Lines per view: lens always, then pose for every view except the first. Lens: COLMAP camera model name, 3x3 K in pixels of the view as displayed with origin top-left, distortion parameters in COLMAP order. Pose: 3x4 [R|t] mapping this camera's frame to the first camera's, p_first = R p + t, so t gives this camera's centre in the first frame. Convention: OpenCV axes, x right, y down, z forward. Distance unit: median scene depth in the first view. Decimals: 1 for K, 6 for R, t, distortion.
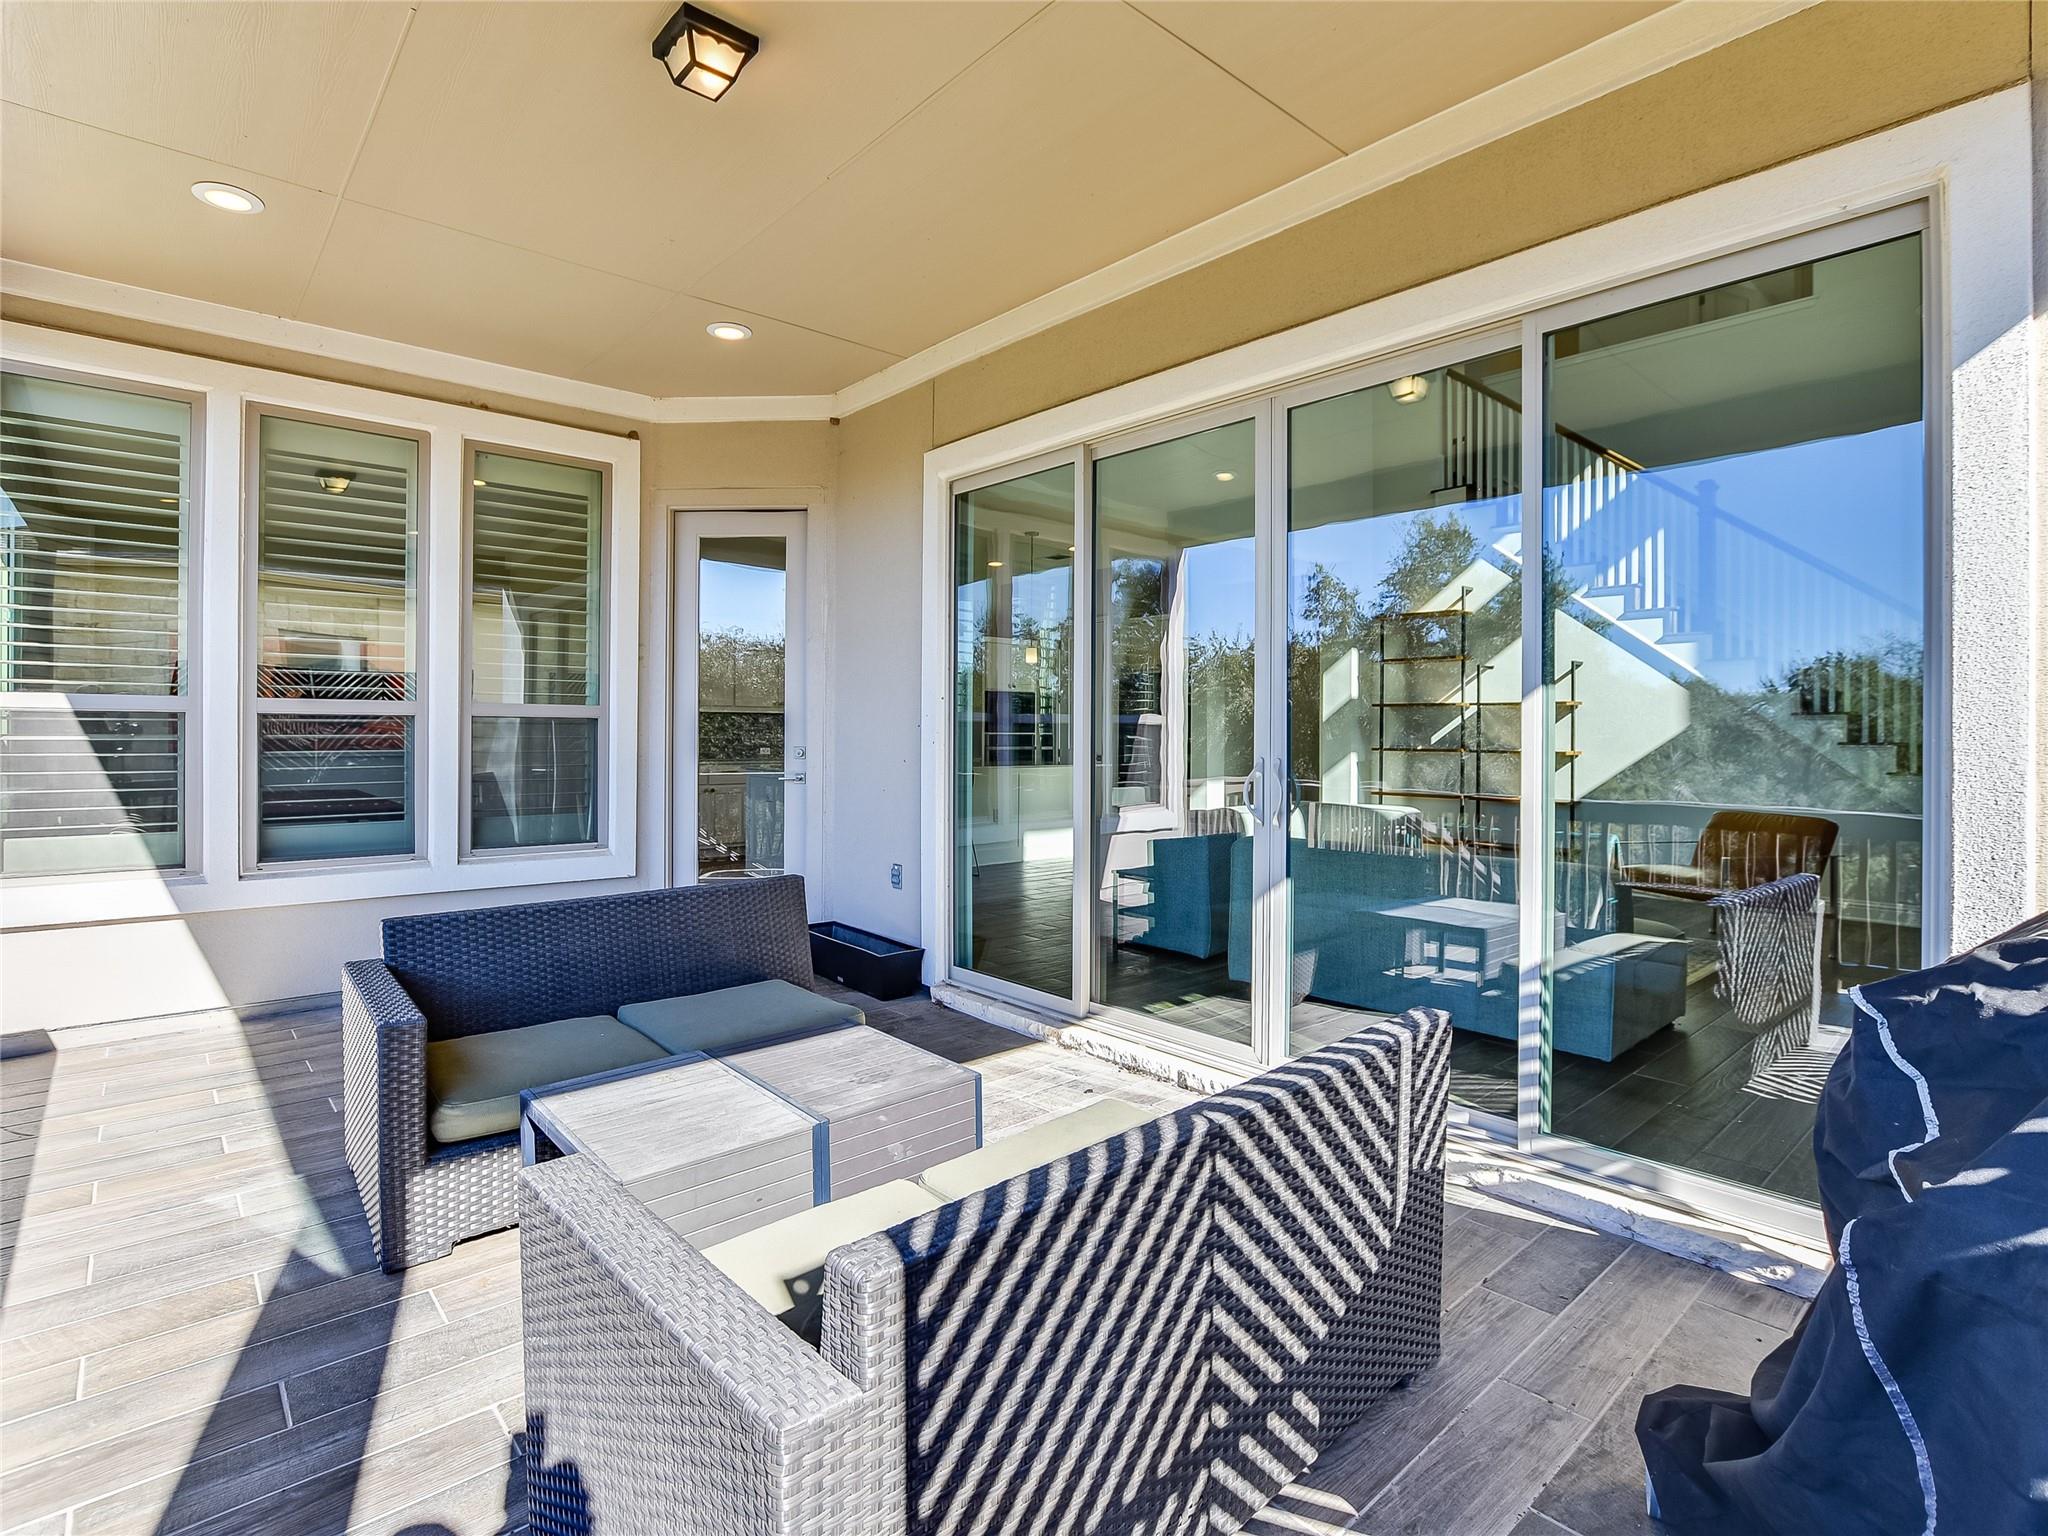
lens RADIAL K [[1022.3, 0, 1020.5], [0, 1022.3, 770.5], [0, 0, 1]] dist [-0.029189, 0.003418]
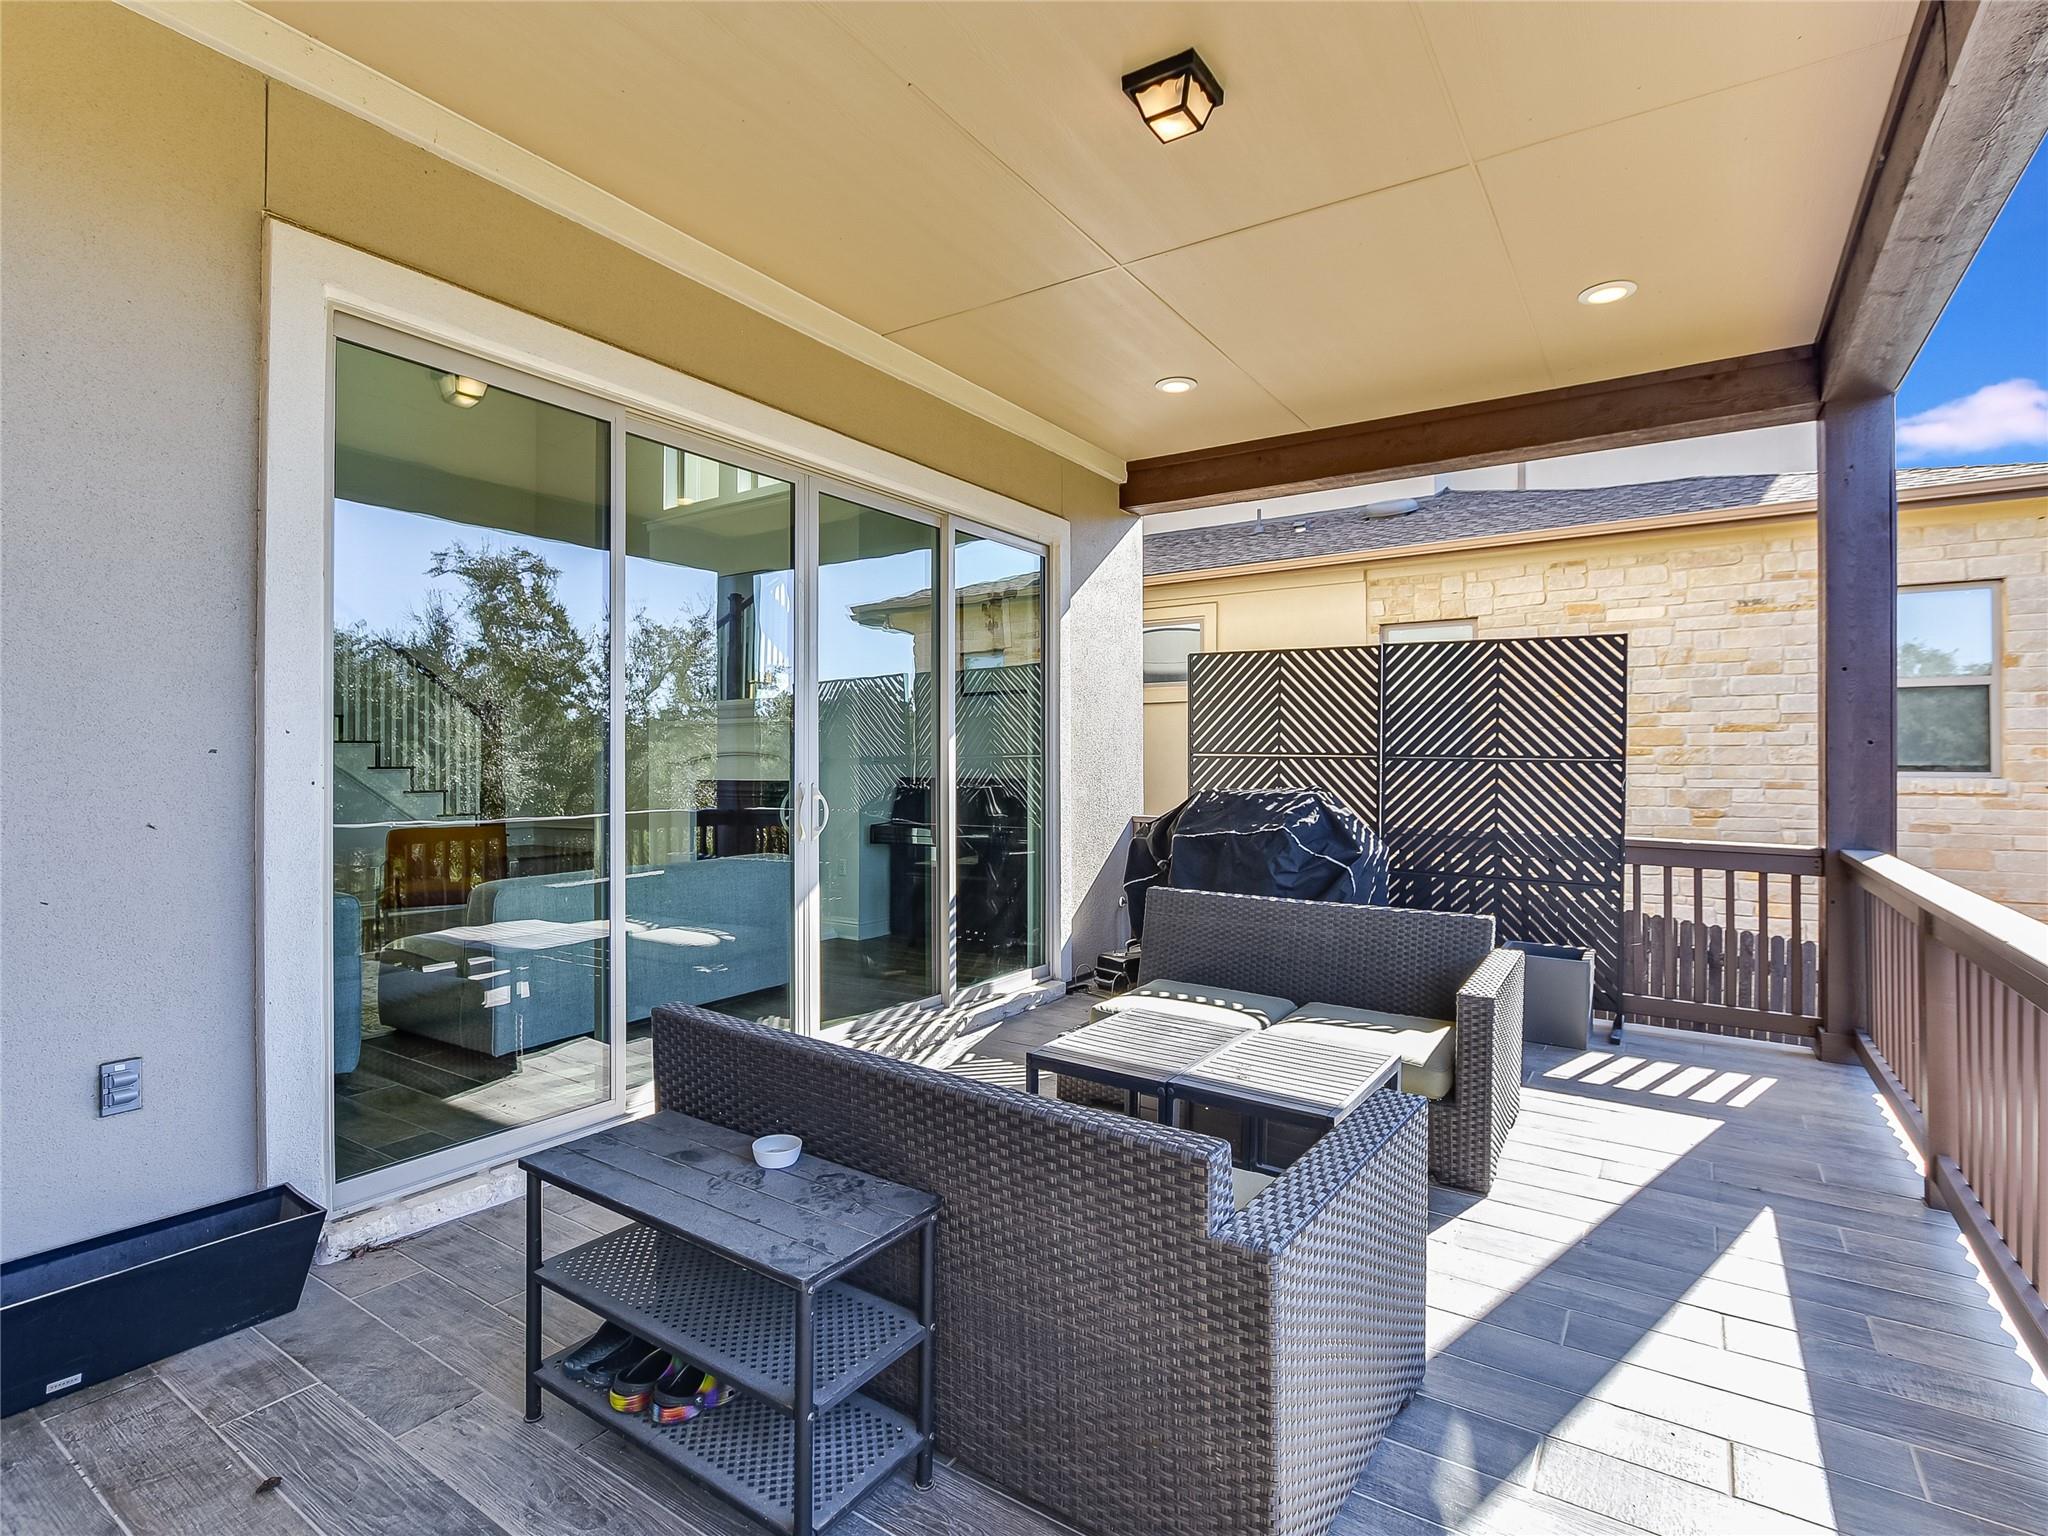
lens RADIAL K [[1022.3, 0, 1020.5], [0, 1022.3, 770.5], [0, 0, 1]] dist [-0.029189, 0.003418]
pose [[-0.271642, -0.014628, 0.962287, -0.937331], [0.027409, 0.999361, 0.022929, -0.043537], [-0.962008, 0.032604, -0.271068, 1.066325]]
